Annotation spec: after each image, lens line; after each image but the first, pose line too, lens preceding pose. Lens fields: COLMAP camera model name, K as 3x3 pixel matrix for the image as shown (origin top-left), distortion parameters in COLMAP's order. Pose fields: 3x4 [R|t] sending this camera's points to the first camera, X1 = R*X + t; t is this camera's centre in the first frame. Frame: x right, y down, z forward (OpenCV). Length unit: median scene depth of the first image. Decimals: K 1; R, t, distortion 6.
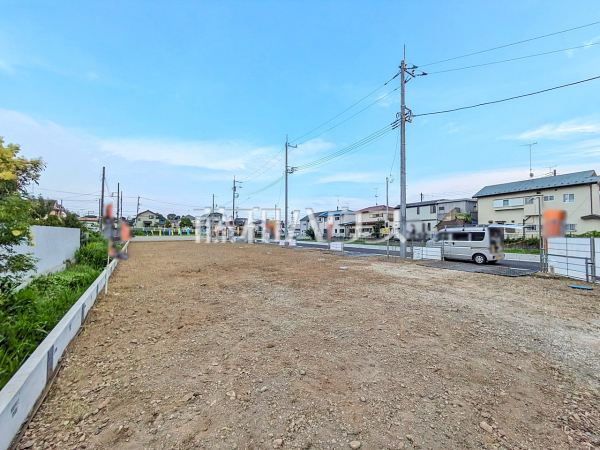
lens RADIAL K [[239.0, 0, 296.3], [0, 239.0, 225.9], [0, 0, 1]] dist [-0.001255, 0.004980]
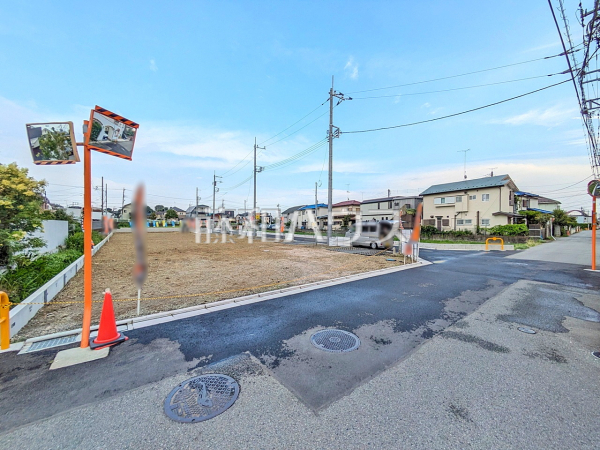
lens RADIAL K [[239.0, 0, 296.3], [0, 239.0, 225.9], [0, 0, 1]] dist [-0.001255, 0.004980]
pose [[0.999339, 0.005199, 0.035967, 0.119008], [-0.006361, 0.999459, 0.032256, -0.005707], [-0.035780, -0.032464, 0.998832, -0.144598]]
